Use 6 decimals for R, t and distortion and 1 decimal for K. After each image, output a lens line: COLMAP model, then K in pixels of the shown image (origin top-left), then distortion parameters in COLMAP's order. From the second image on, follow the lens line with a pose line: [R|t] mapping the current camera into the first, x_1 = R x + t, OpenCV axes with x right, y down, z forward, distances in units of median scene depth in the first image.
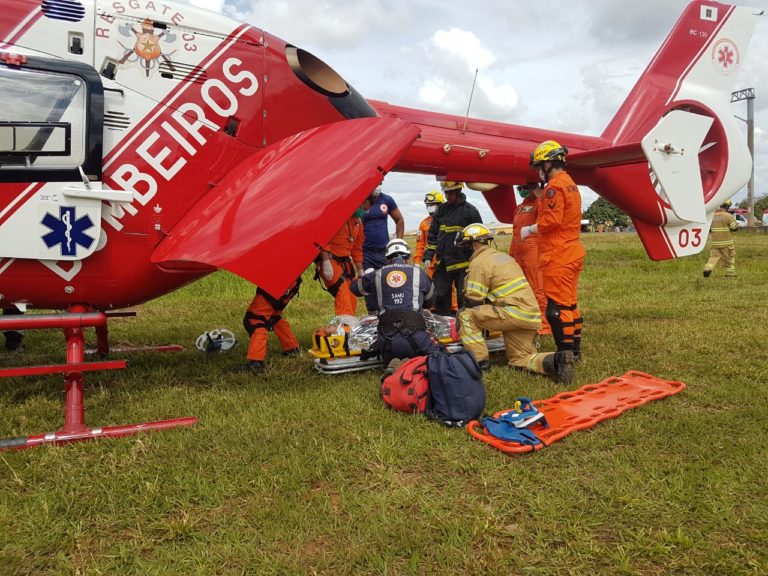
lens RADIAL K [[581.8, 0, 386.3], [0, 581.8, 288.8], [0, 0, 1]] dist [-0.030310, 0.006329]
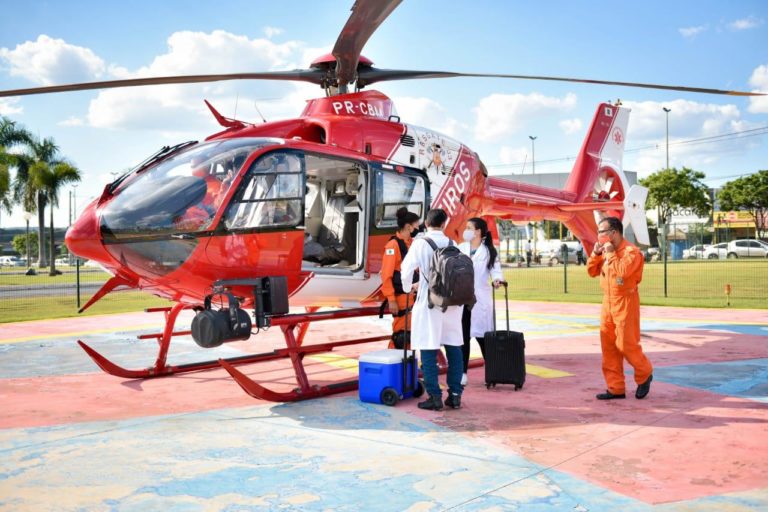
lens RADIAL K [[902.2, 0, 383.8], [0, 902.2, 256.5], [0, 0, 1]] dist [-0.197903, 0.000000]
pose [[0.883685, -0.039642, 0.466400, -1.860701], [0.075864, 0.995363, -0.059137, 0.049547], [-0.461893, 0.087642, 0.882595, -1.396319]]
